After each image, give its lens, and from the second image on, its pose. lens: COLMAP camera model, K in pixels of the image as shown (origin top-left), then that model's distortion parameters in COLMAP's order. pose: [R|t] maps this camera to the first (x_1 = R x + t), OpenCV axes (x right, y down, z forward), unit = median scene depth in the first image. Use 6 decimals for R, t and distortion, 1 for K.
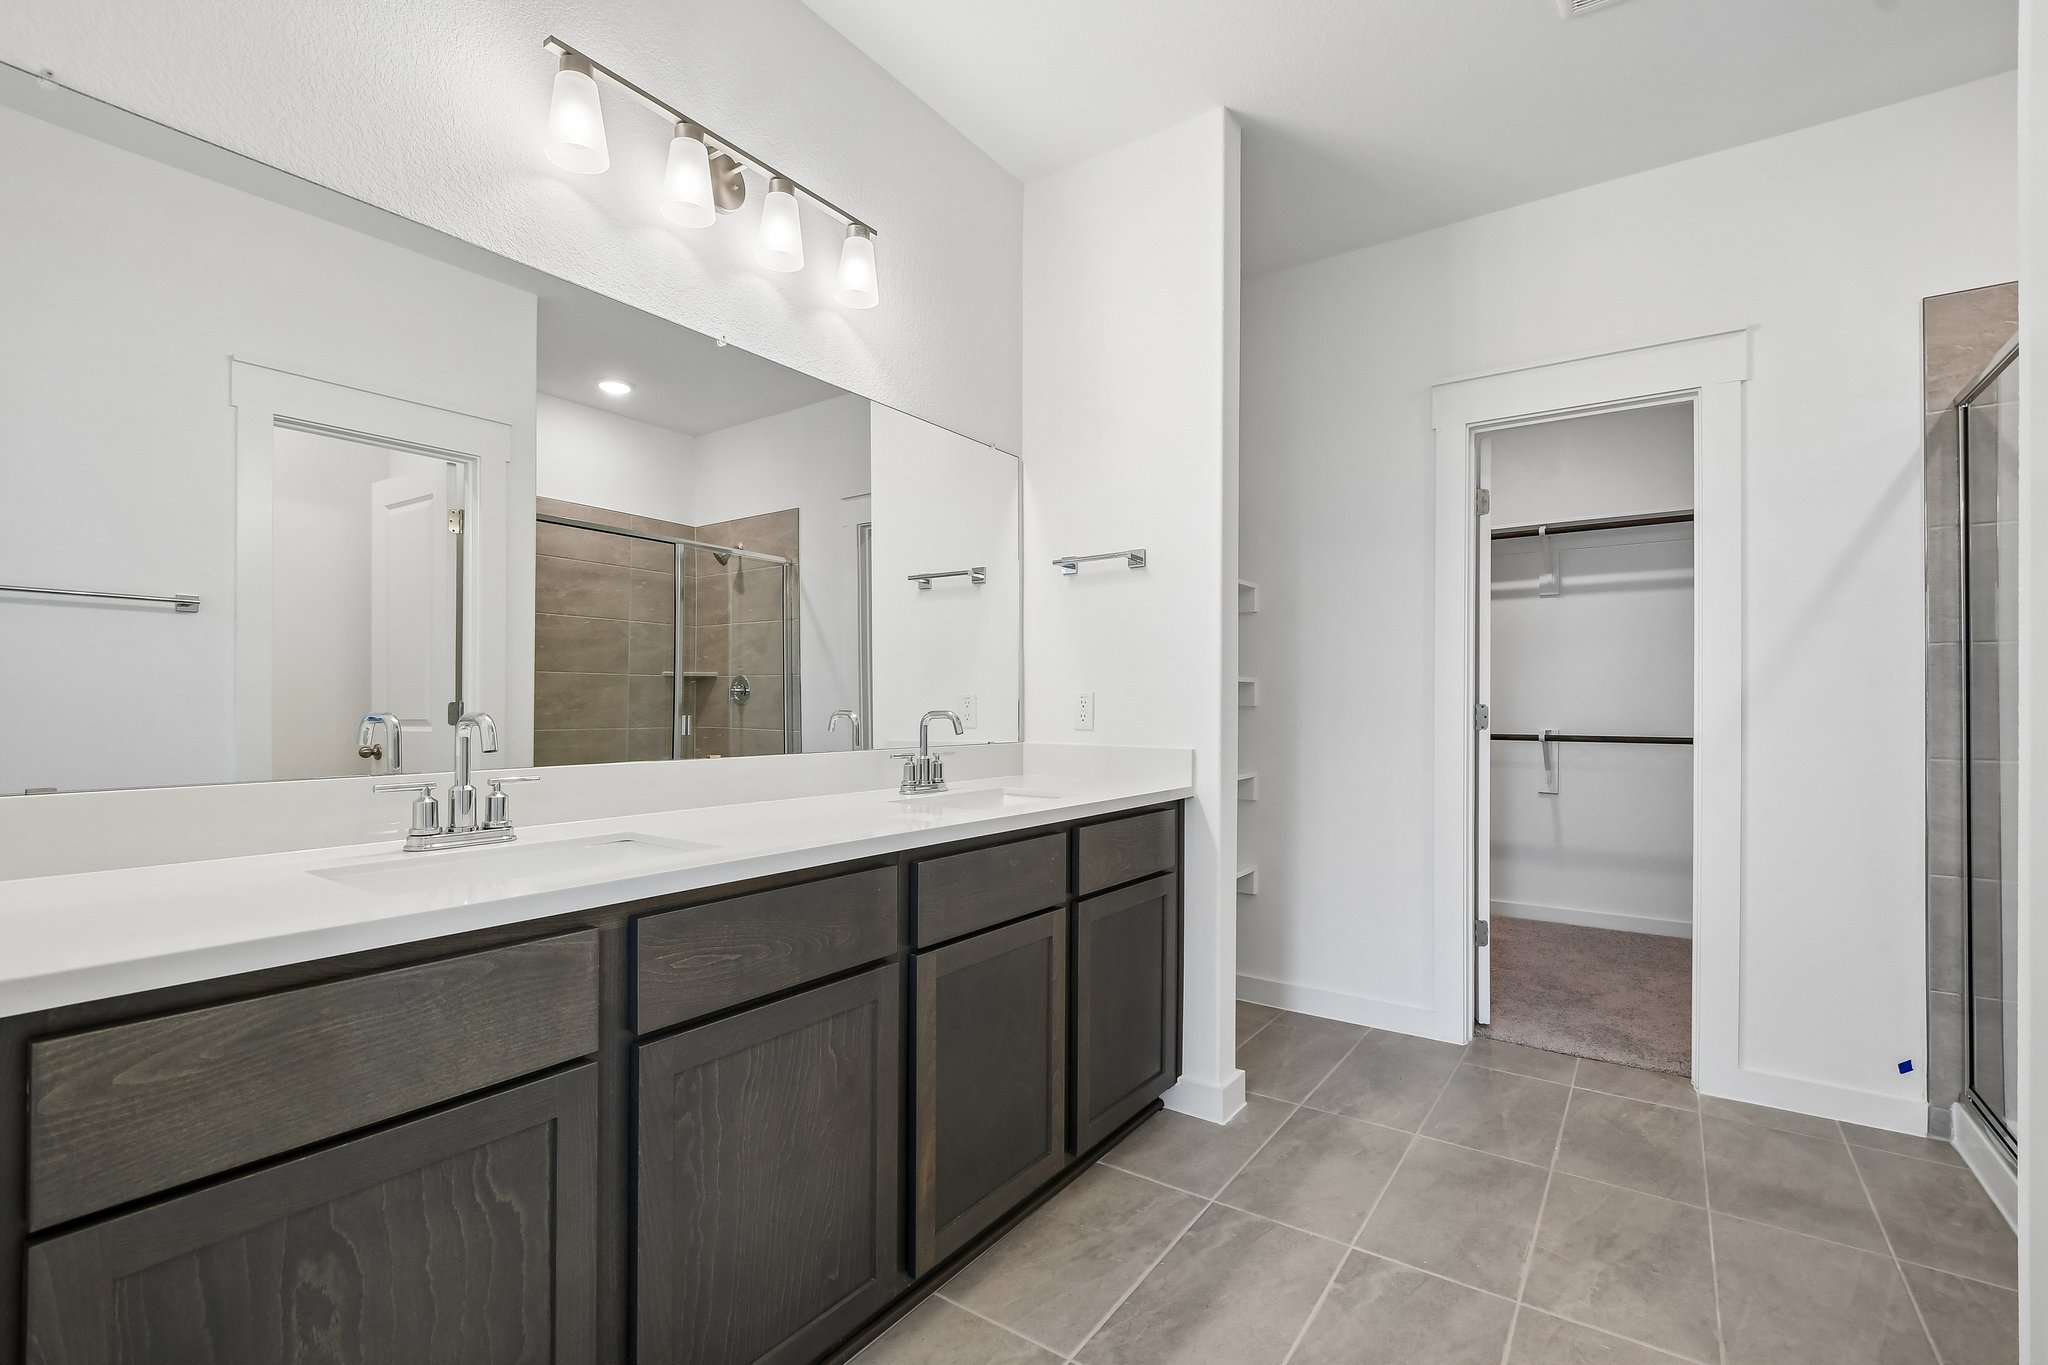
lens RADIAL K [[898.3, 0, 1018.2], [0, 898.3, 697.7], [0, 0, 1]] dist [-0.001338, -0.000976]
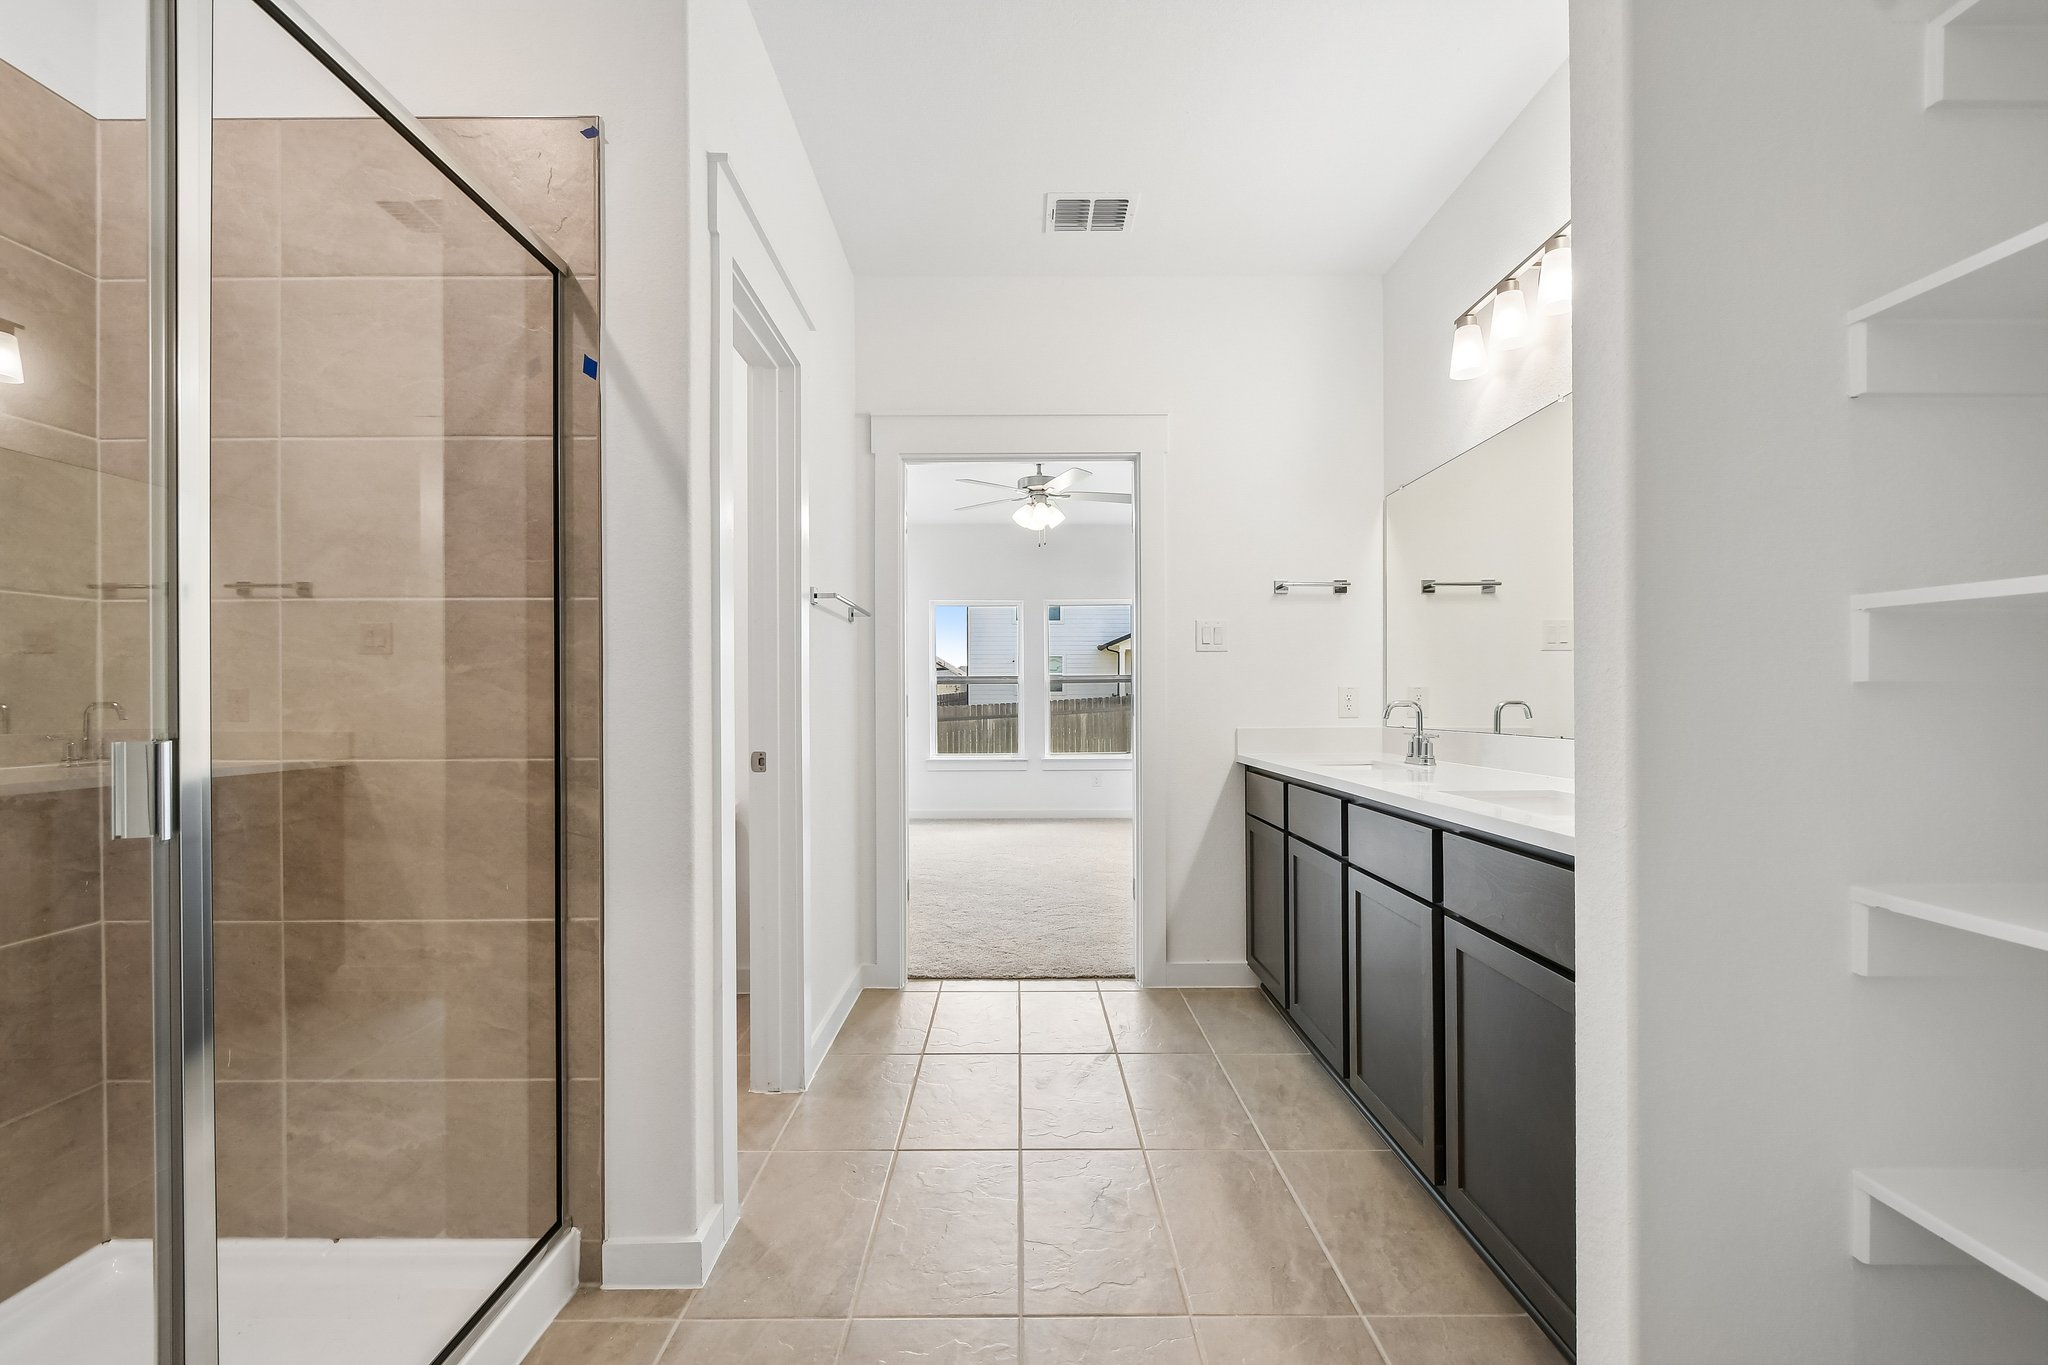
lens RADIAL K [[898.3, 0, 1018.2], [0, 898.3, 697.7], [0, 0, 1]] dist [-0.001338, -0.000976]
pose [[-0.812198, -0.002345, -0.583376, 0.996243], [0.003433, 0.999955, -0.008799, 0.023285], [0.583371, -0.009149, -0.812154, 1.584616]]
